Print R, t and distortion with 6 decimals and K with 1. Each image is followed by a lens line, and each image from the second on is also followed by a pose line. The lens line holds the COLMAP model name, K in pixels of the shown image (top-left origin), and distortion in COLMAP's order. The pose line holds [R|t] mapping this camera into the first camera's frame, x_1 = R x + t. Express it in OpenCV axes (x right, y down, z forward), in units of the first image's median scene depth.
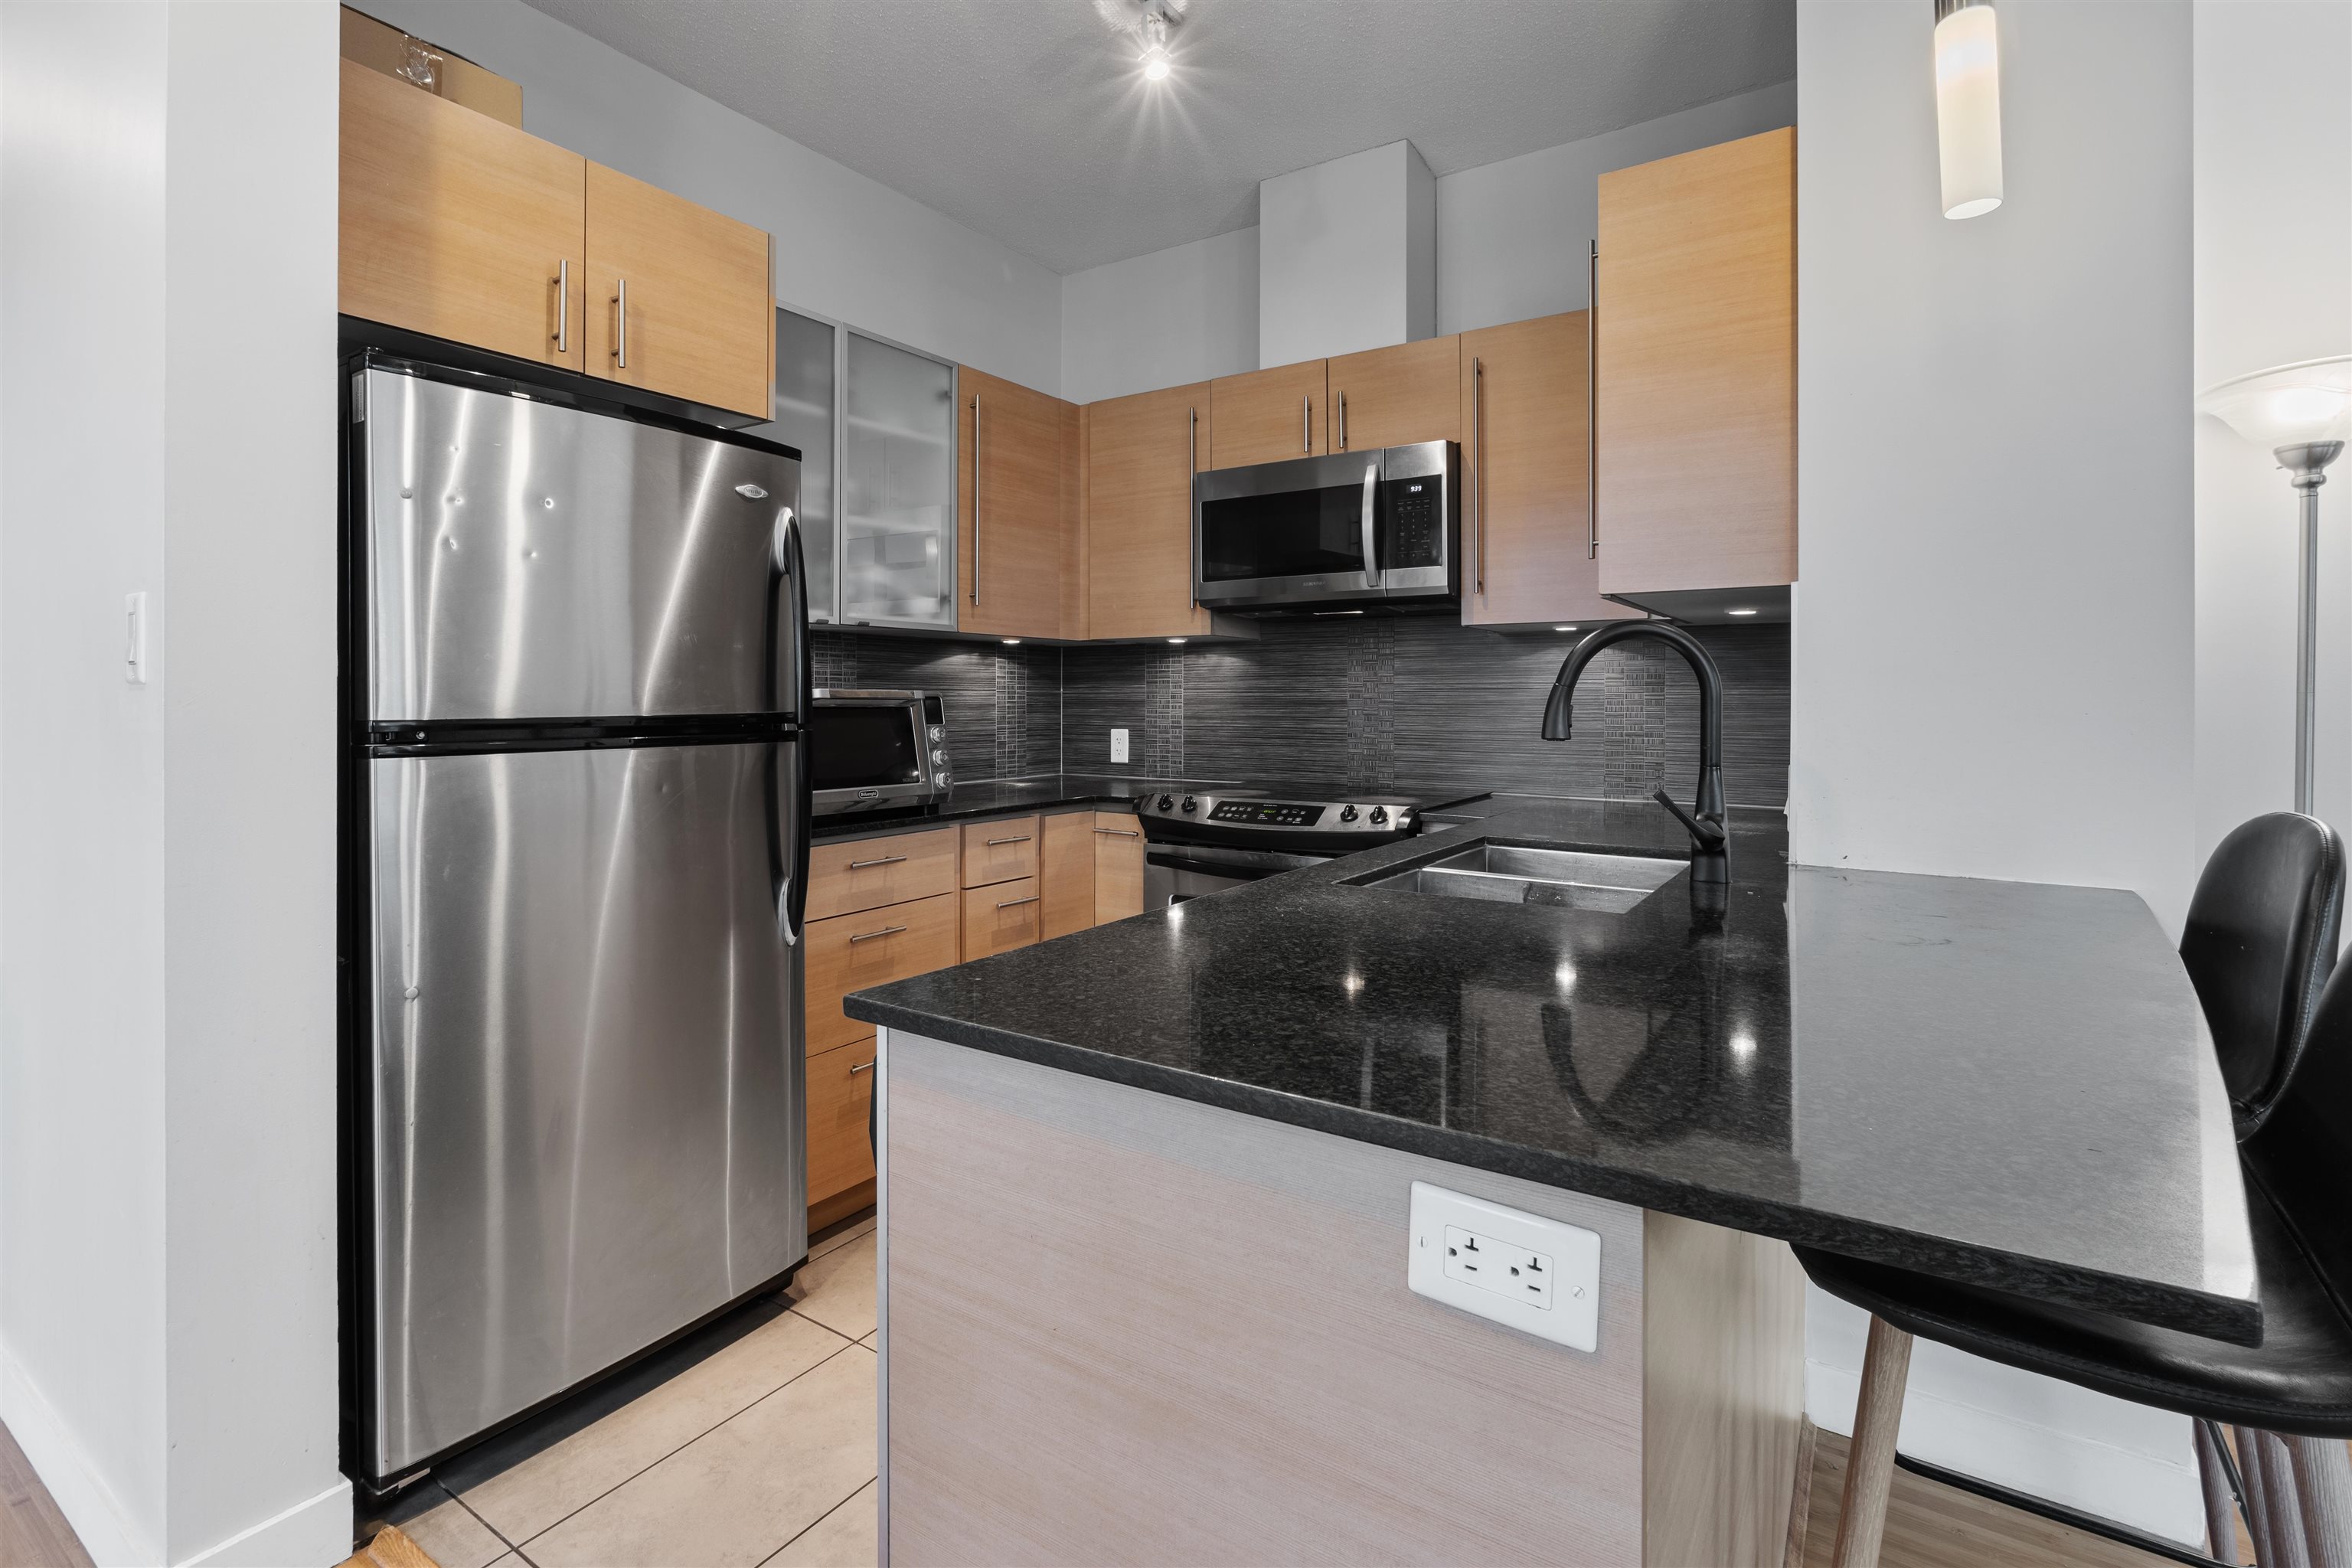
lens RADIAL K [[1106.5, 0, 1171.1], [0, 1106.5, 706.9], [0, 0, 1]] dist [-0.007963, 0.000159]
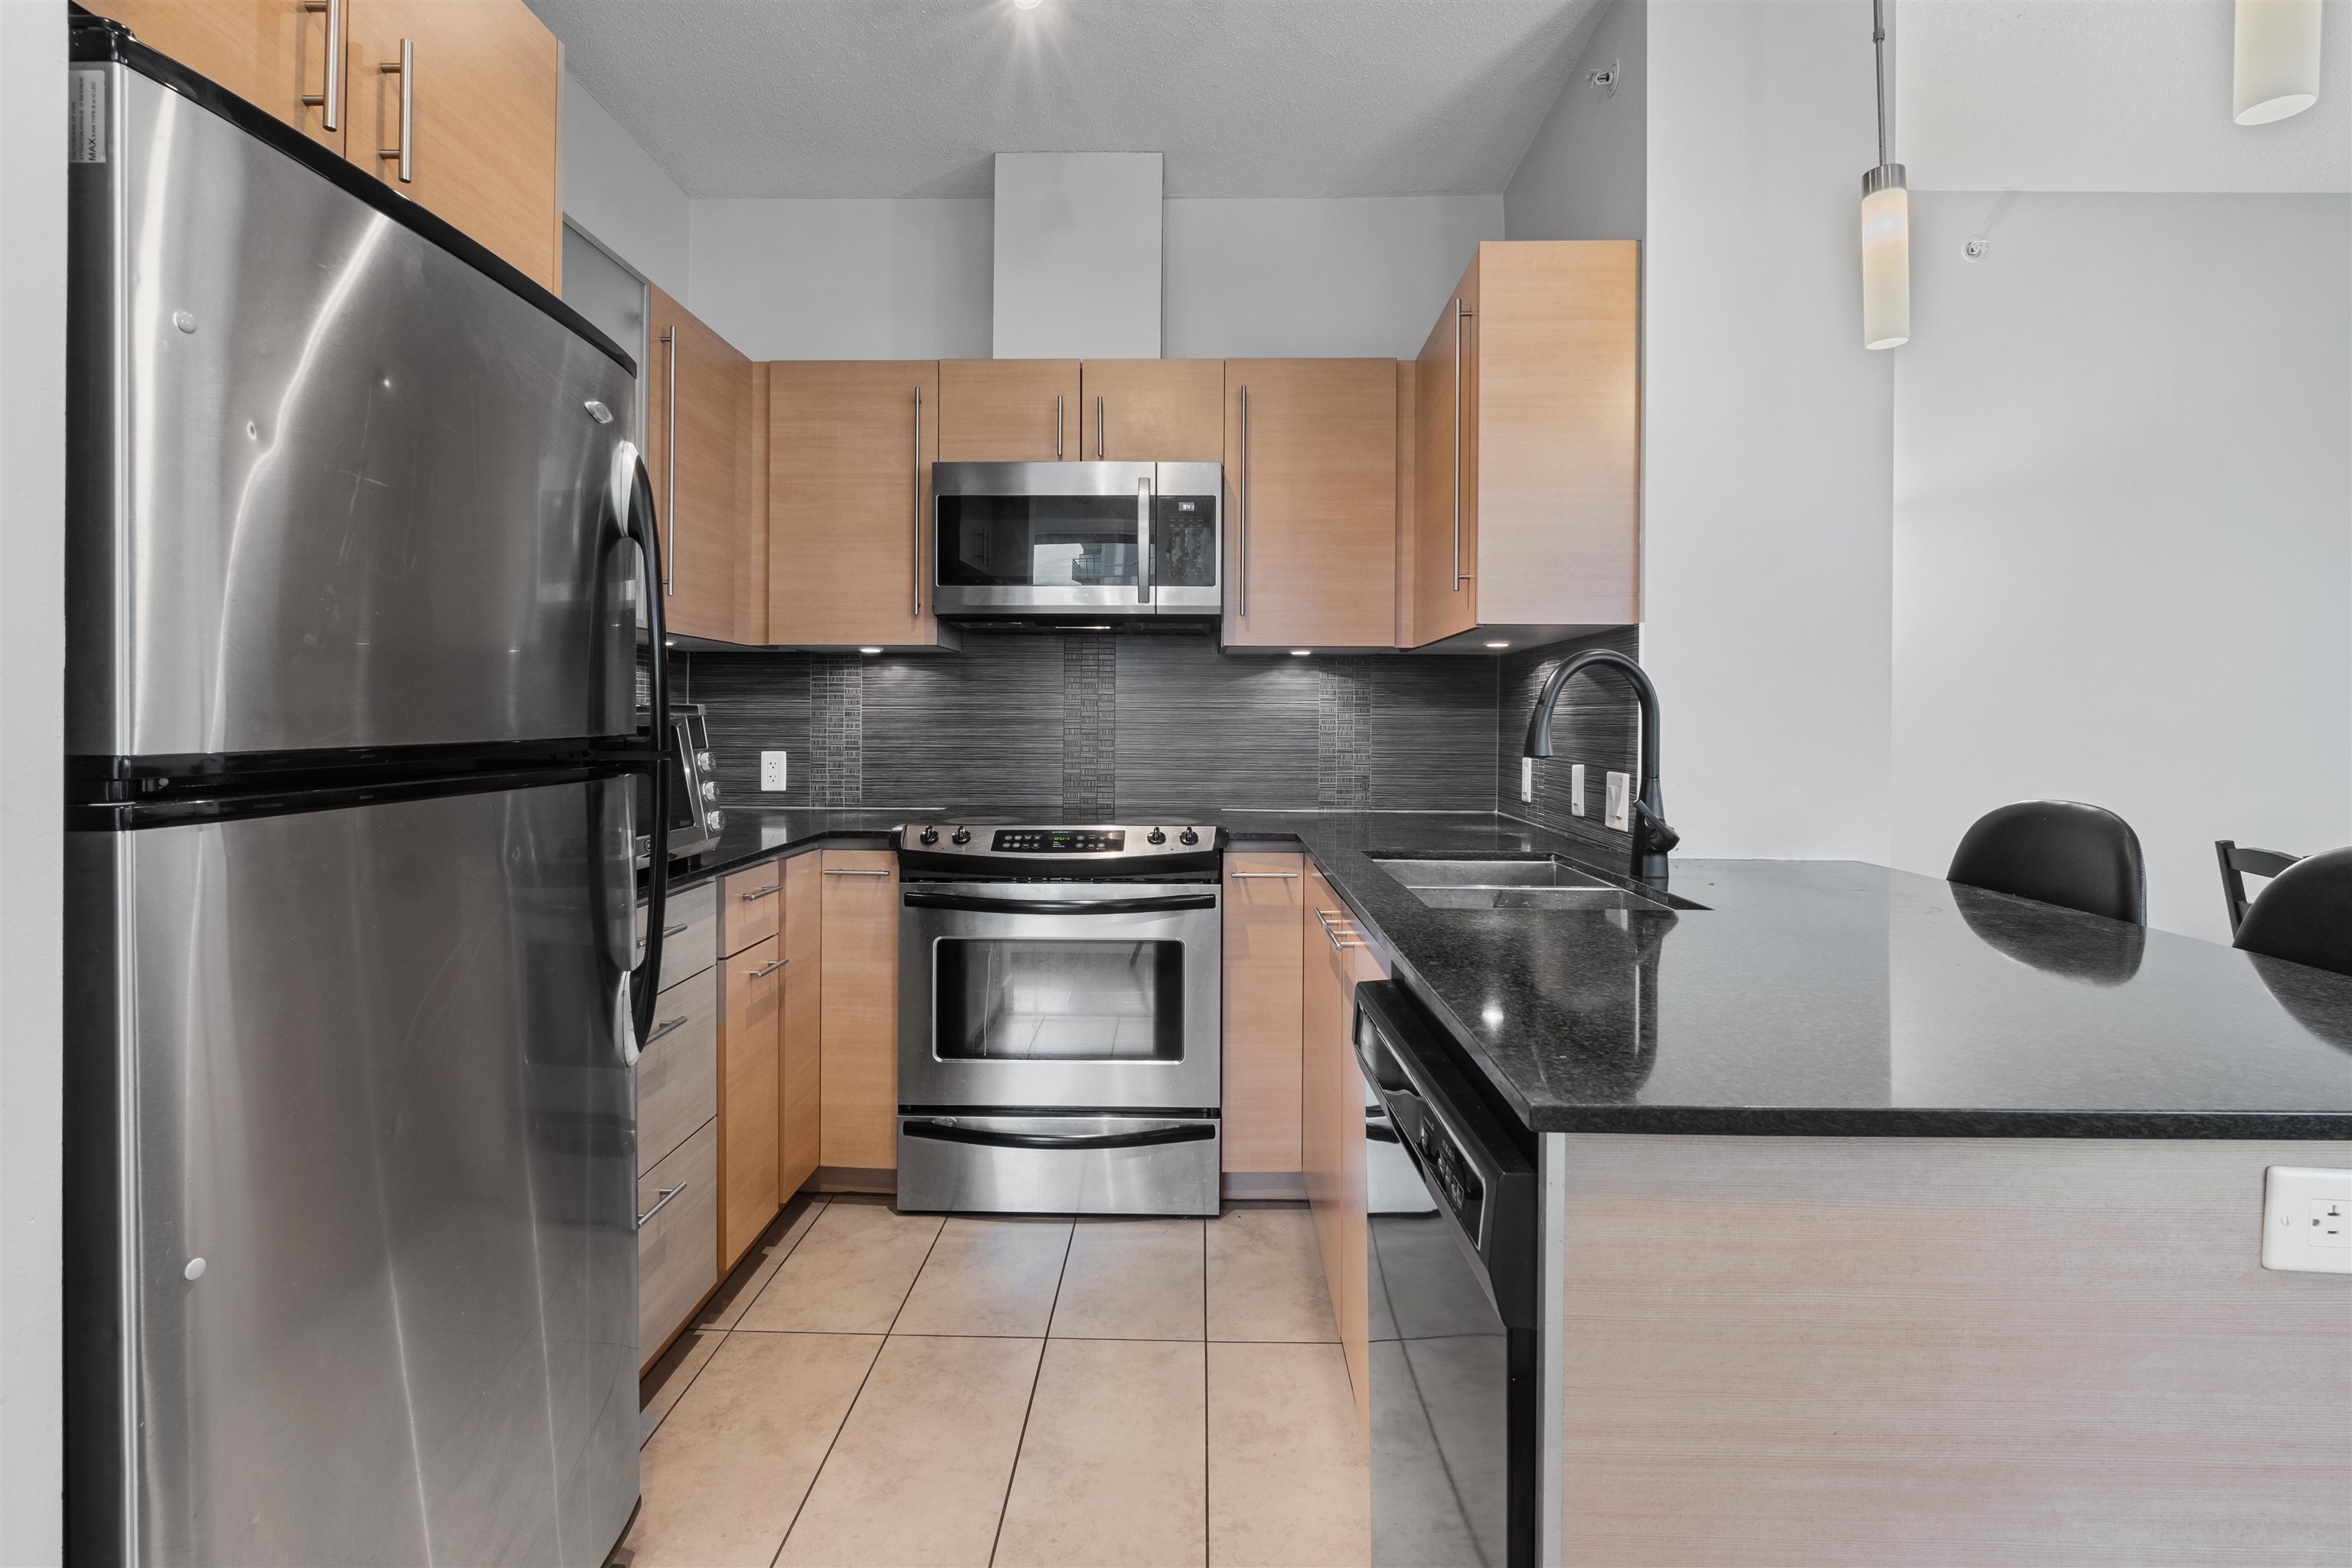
lens RADIAL K [[1098.1, 0, 1170.9], [0, 1098.1, 725.2], [0, 0, 1]] dist [-0.004439, -0.000886]
pose [[0.844008, 0.000614, 0.536331, -0.297701], [-0.001241, 0.999999, 0.000808, -0.001268], [-0.536330, -0.001348, 0.844008, 0.158222]]
